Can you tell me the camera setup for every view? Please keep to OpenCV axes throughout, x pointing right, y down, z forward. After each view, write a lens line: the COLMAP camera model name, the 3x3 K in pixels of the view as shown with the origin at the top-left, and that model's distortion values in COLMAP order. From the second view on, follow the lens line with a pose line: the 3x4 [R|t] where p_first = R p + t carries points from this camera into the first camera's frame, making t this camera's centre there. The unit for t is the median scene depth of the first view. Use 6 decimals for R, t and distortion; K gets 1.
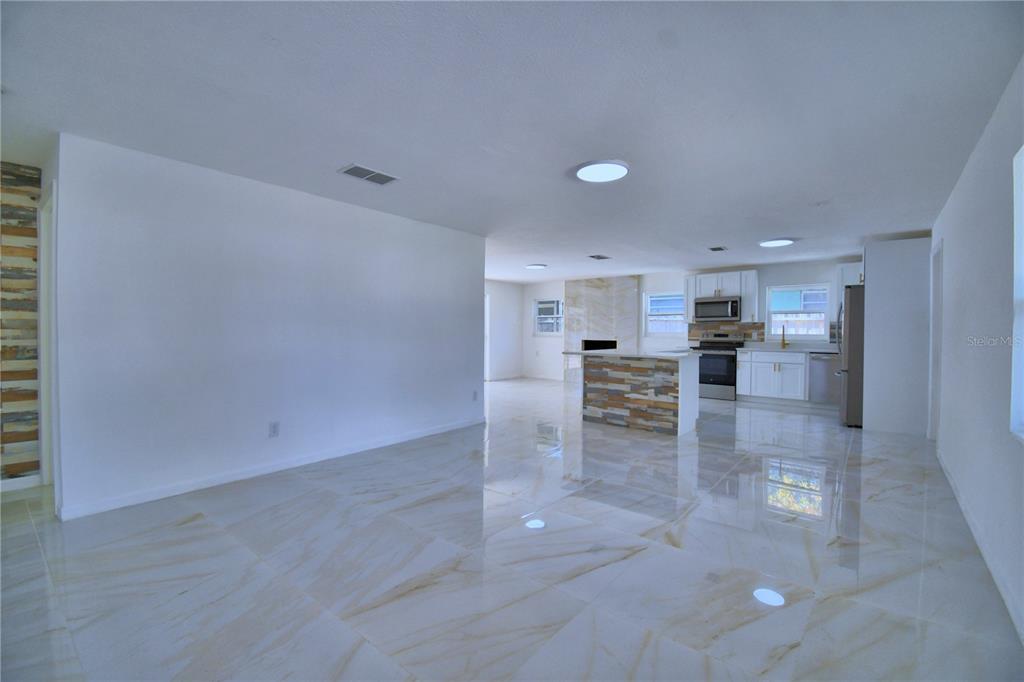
lens RADIAL K [[450.7, 0, 508.3], [0, 450.7, 338.2], [0, 0, 1]] dist [0.021563, -0.025555]
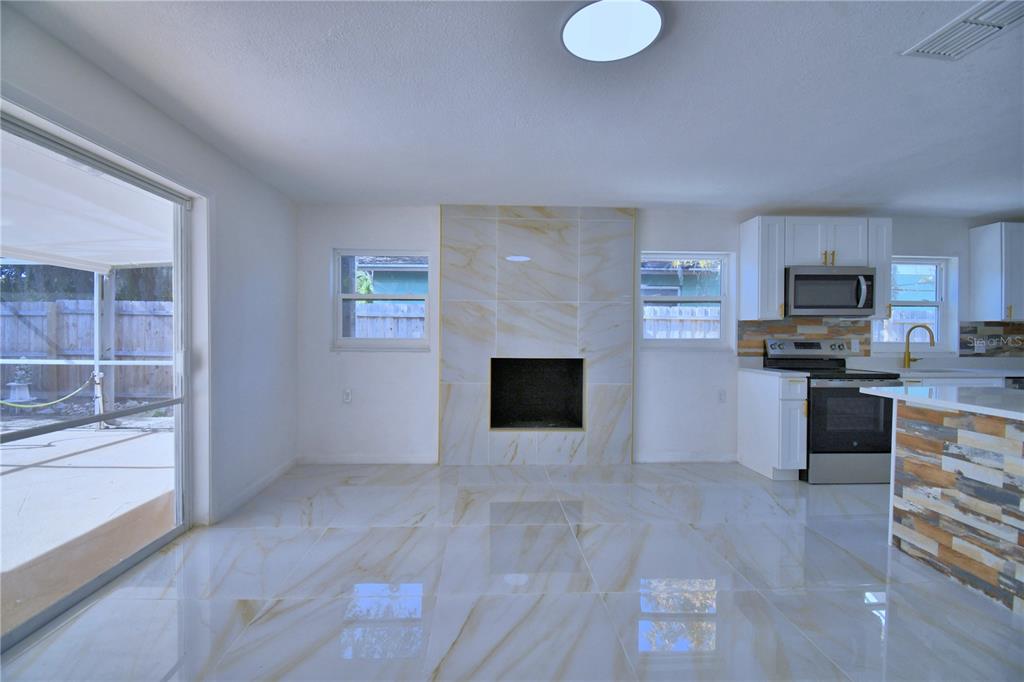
lens RADIAL K [[447.8, 0, 508.6], [0, 447.8, 339.0], [0, 0, 1]] dist [0.024180, -0.027933]
pose [[0.741546, -0.009629, 0.670833, -0.166660], [0.009213, 0.999949, 0.004170, -0.027849], [-0.670838, 0.003088, 0.741597, 1.300147]]
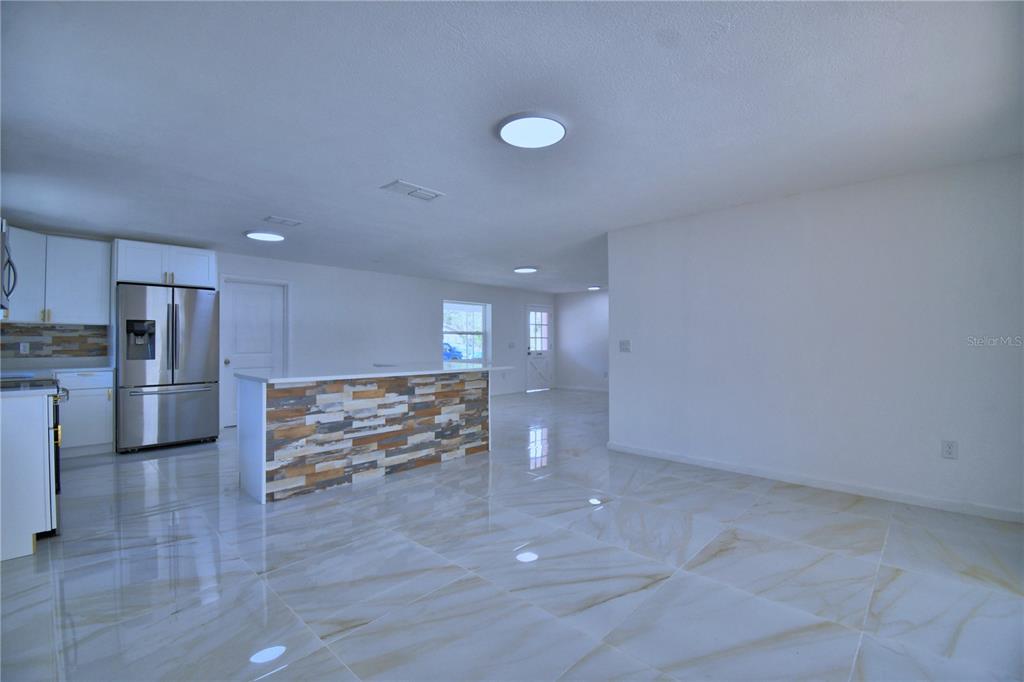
lens RADIAL K [[443.0, 0, 504.9], [0, 443.0, 339.0], [0, 0, 1]] dist [0.022222, -0.026817]
pose [[-0.997149, -0.004818, 0.075299, 0.082229], [-0.004011, 0.999933, 0.010870, -0.029357], [-0.075346, 0.010537, -0.997102, 1.926442]]
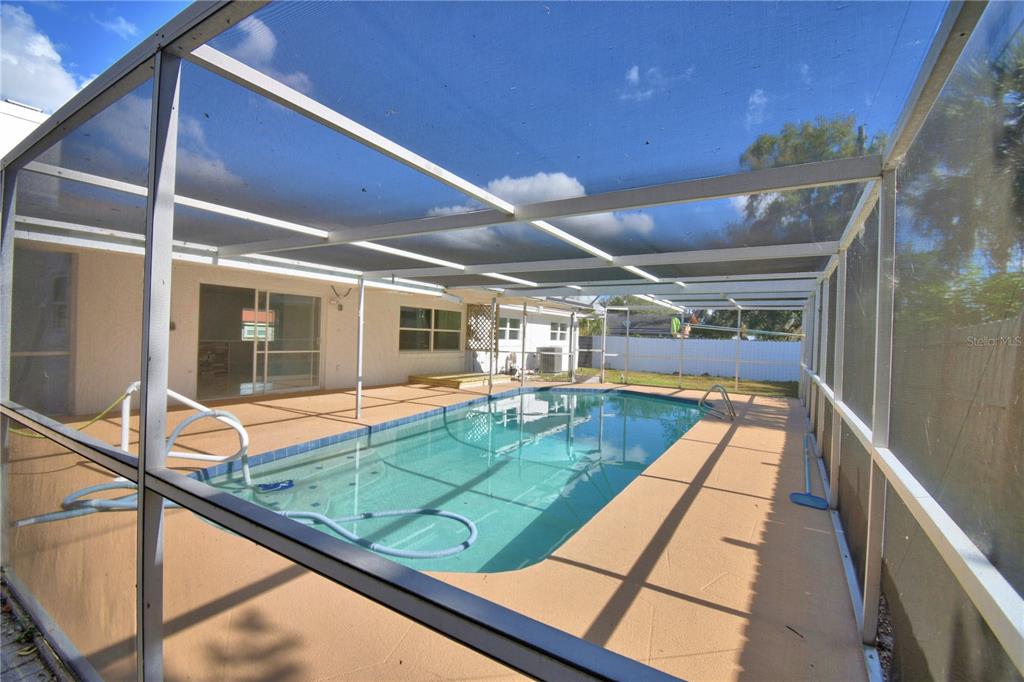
lens RADIAL K [[454.2, 0, 512.0], [0, 454.2, 341.0], [0, 0, 1]] dist [0.013891, -0.018241]
pose [[-0.990221, -0.035291, -0.134973, -0.884687], [-0.038533, 0.999026, 0.021486, -0.064977], [0.134084, 0.026477, -0.990616, 3.450213]]
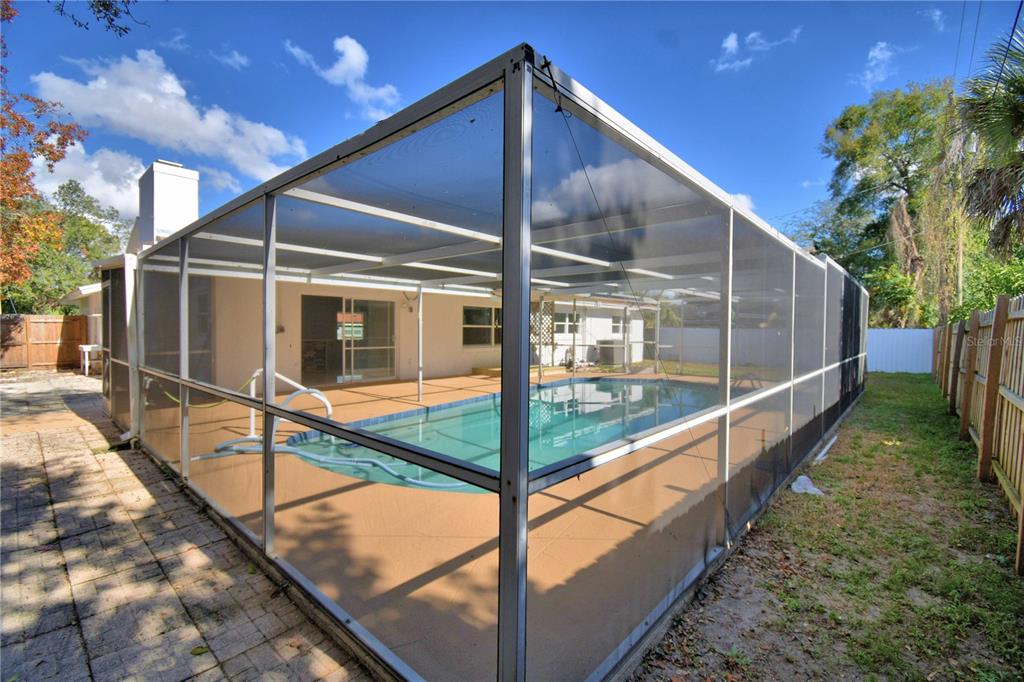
lens RADIAL K [[450.7, 0, 508.3], [0, 450.7, 338.2], [0, 0, 1]] dist [0.021563, -0.025555]
pose [[-0.998789, -0.013509, 0.047302, -1.008555], [-0.012013, 0.999423, 0.031769, -0.072156], [-0.047703, 0.031162, -0.998375, 3.654985]]
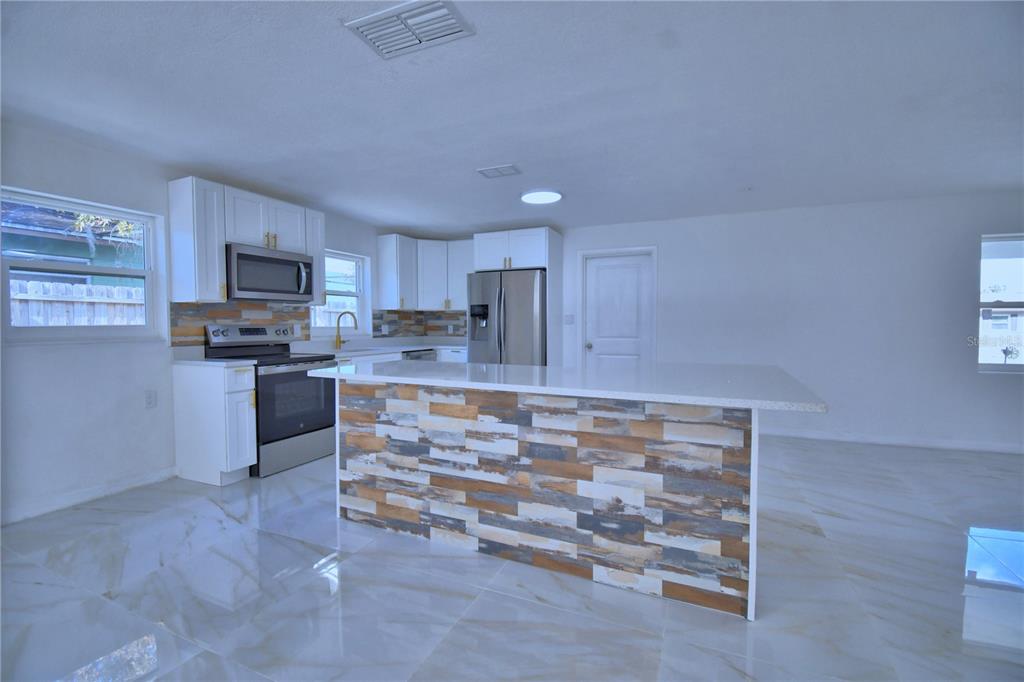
lens RADIAL K [[447.8, 0, 508.6], [0, 447.8, 339.0], [0, 0, 1]] dist [0.024180, -0.027933]
pose [[-0.268234, -0.038011, 0.962604, -0.080137], [0.015645, 0.998918, 0.043805, -0.021957], [-0.963227, 0.026810, -0.267349, 1.326089]]
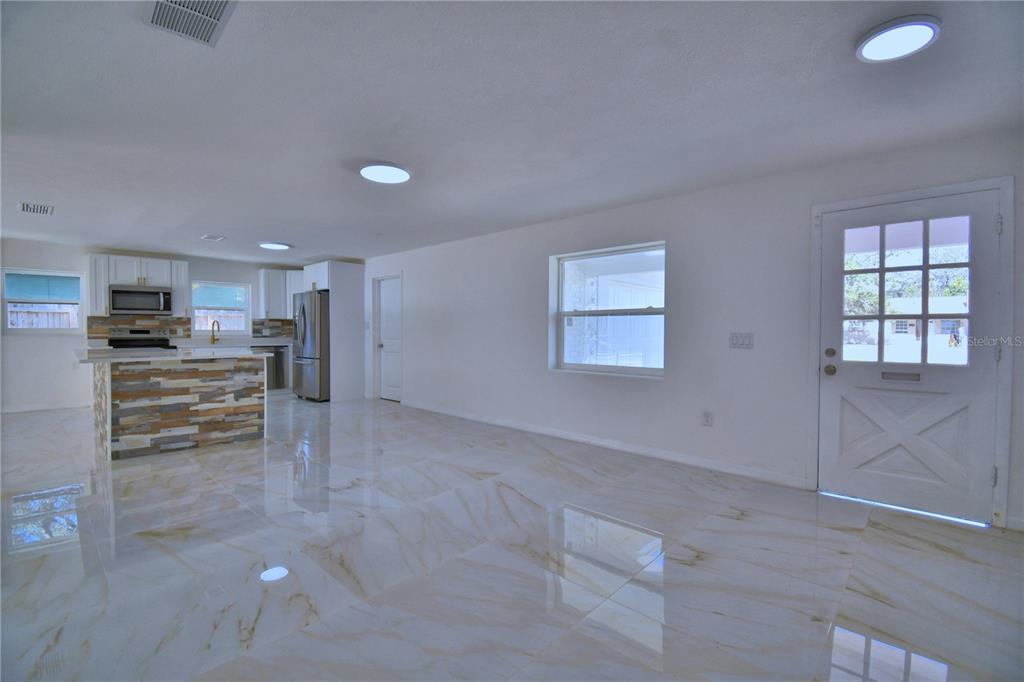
lens RADIAL K [[450.7, 0, 508.3], [0, 450.7, 338.2], [0, 0, 1]] dist [0.021563, -0.025555]
pose [[0.066438, -0.022764, 0.997531, -0.493893], [0.012467, 0.999681, 0.021983, -0.006197], [-0.997713, 0.010976, 0.066701, 0.396204]]
